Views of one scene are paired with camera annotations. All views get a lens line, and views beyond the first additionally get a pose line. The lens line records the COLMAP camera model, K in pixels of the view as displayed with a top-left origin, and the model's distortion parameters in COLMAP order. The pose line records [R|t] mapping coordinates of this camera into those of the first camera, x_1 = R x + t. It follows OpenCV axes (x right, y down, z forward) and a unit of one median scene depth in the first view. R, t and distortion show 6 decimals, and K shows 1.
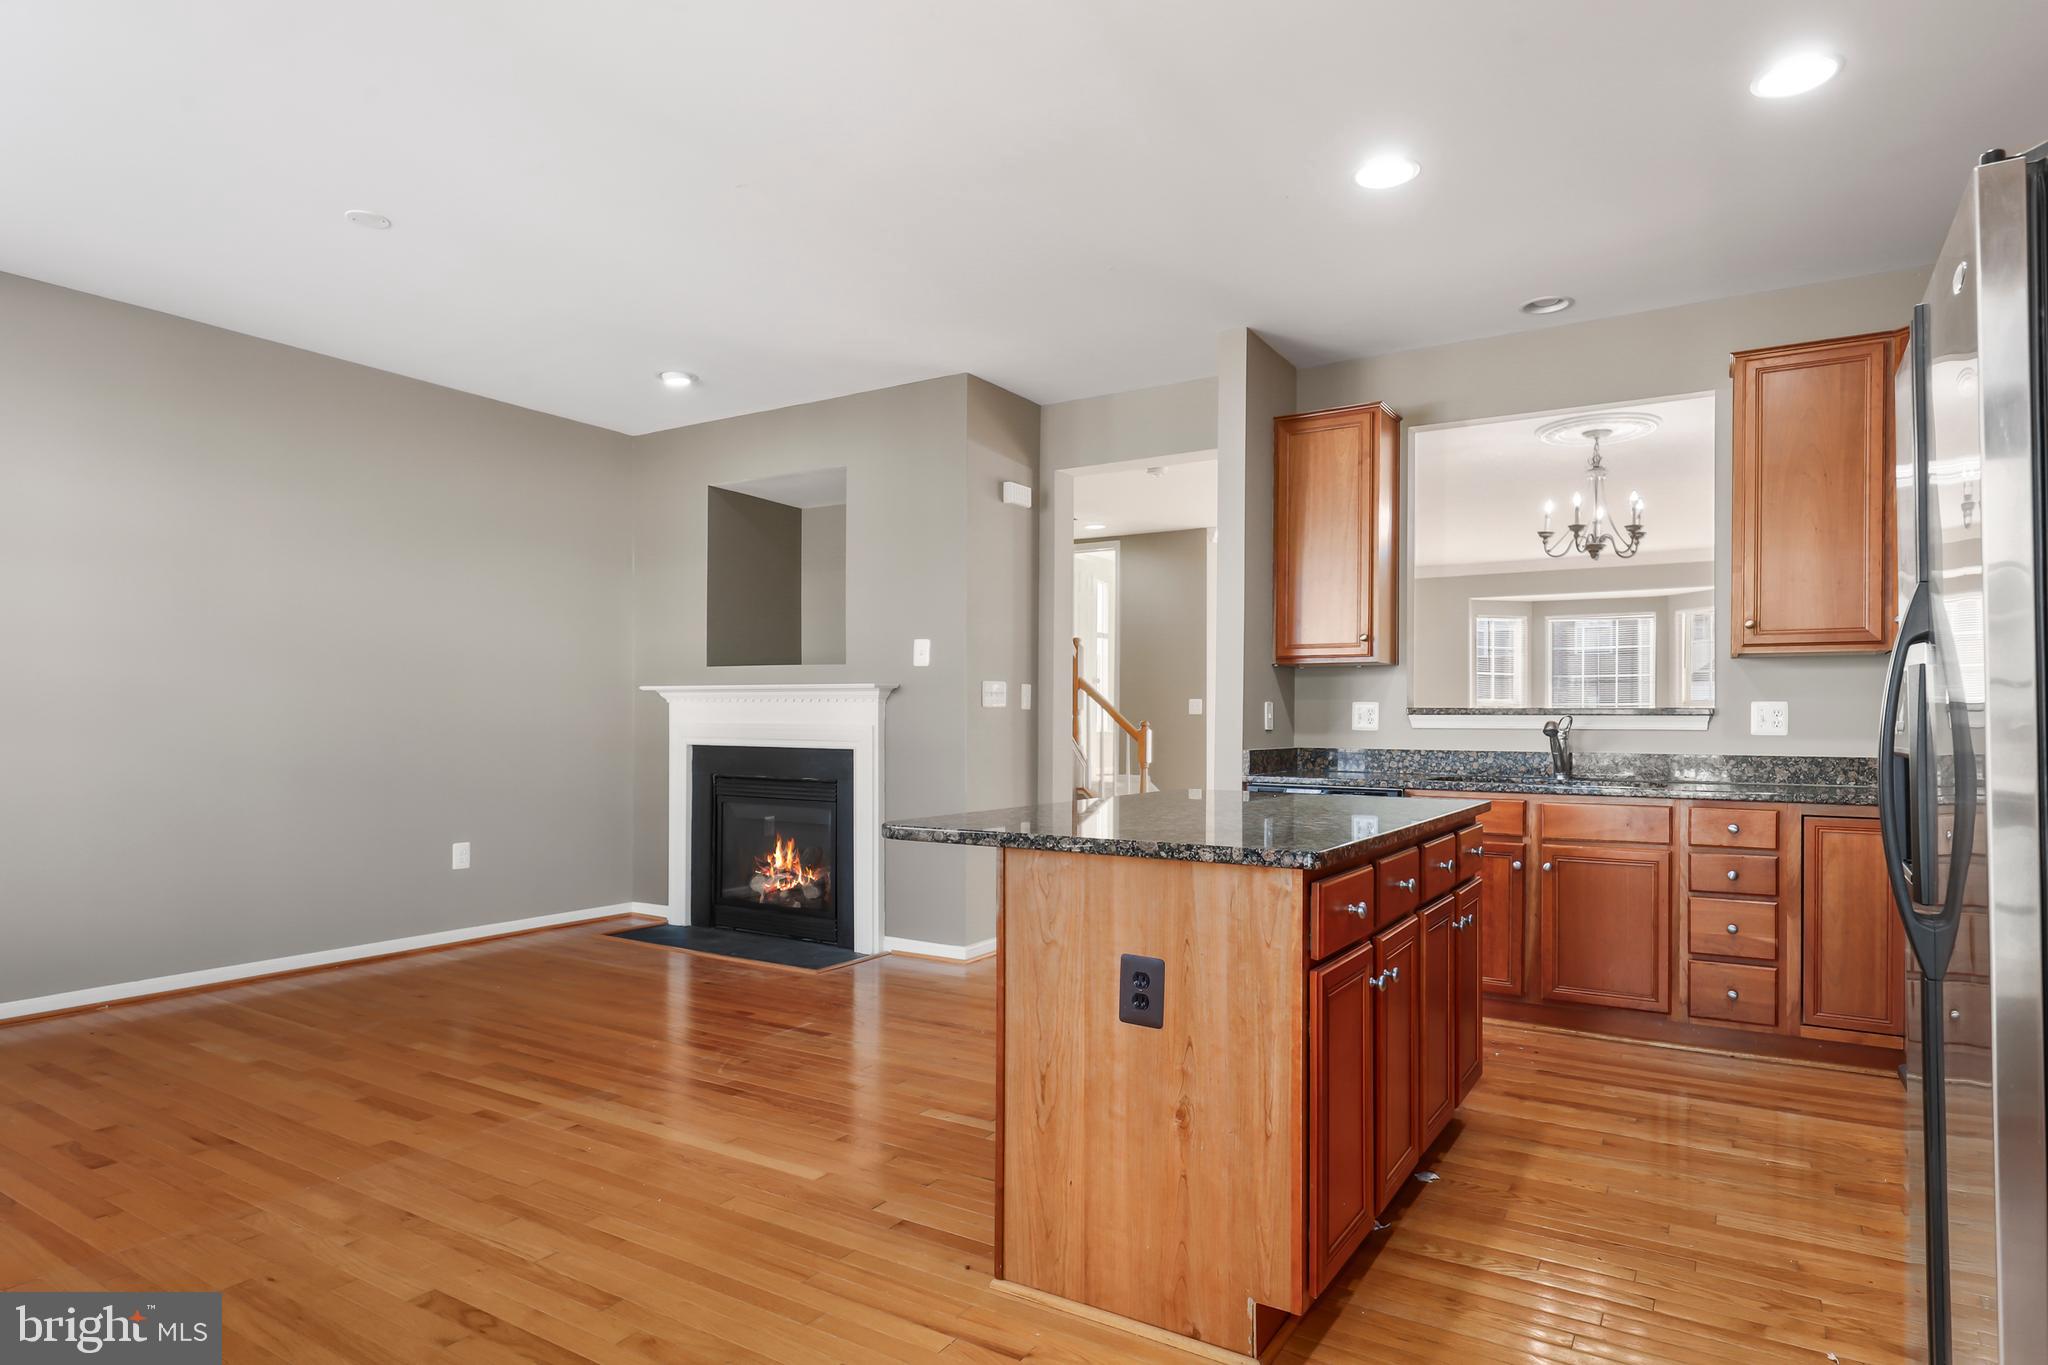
lens RADIAL K [[1114.5, 0, 1003.2], [0, 1114.5, 722.8], [0, 0, 1]] dist [0.005973, -0.003416]
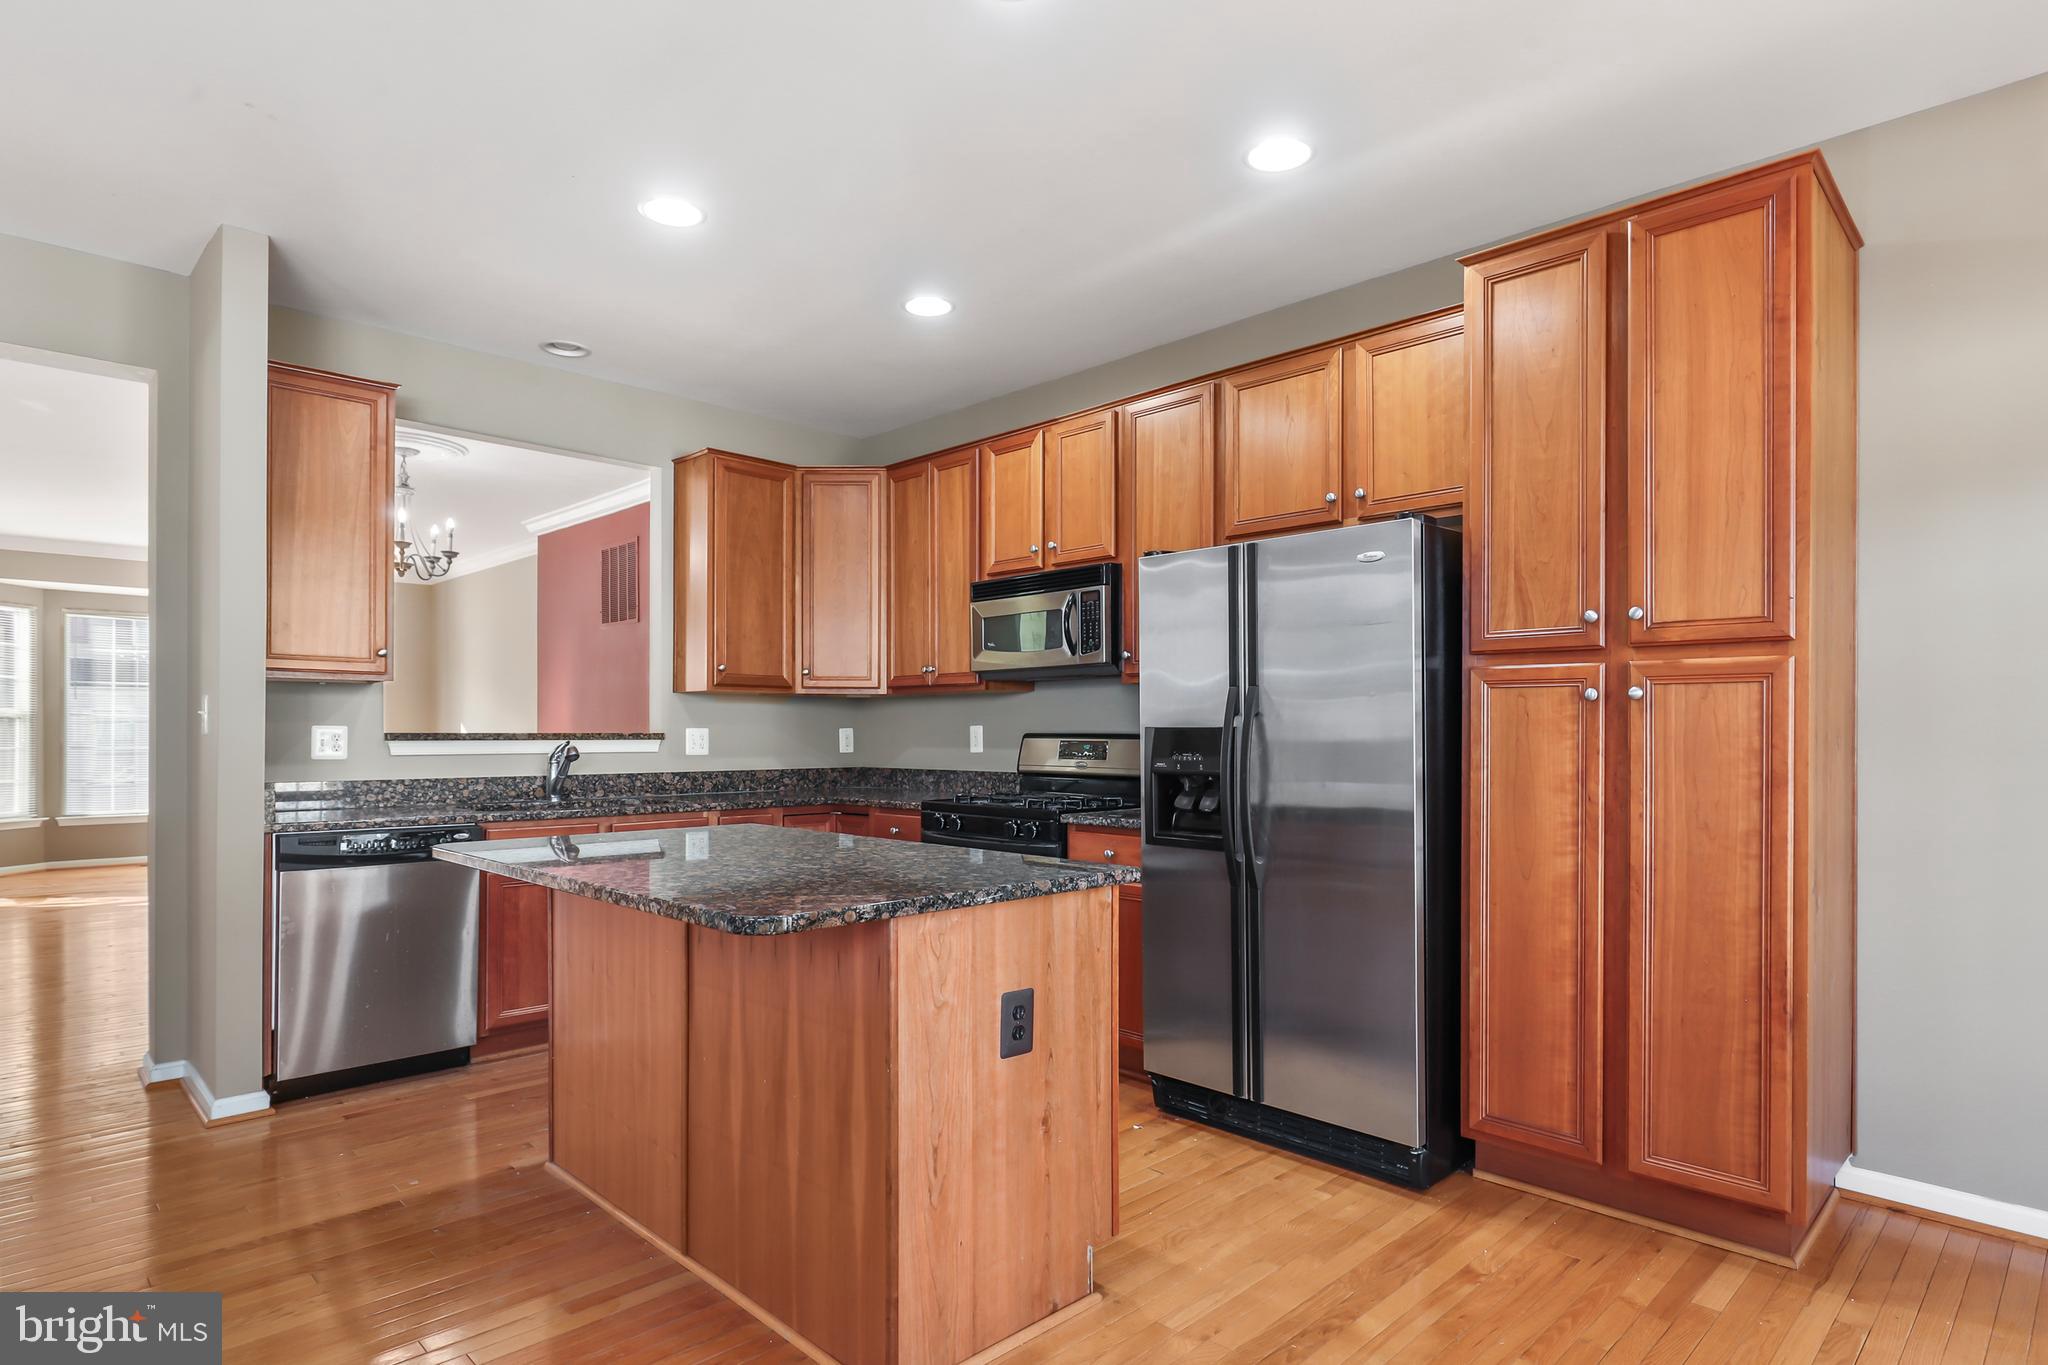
lens RADIAL K [[1114.5, 0, 994.3], [0, 1114.5, 729.3], [0, 0, 1]] dist [0.005973, -0.003416]
pose [[0.243867, -0.004050, 0.969800, -0.393160], [0.002092, 0.999991, 0.003650, -0.019113], [-0.969806, 0.001139, 0.243874, 0.326598]]
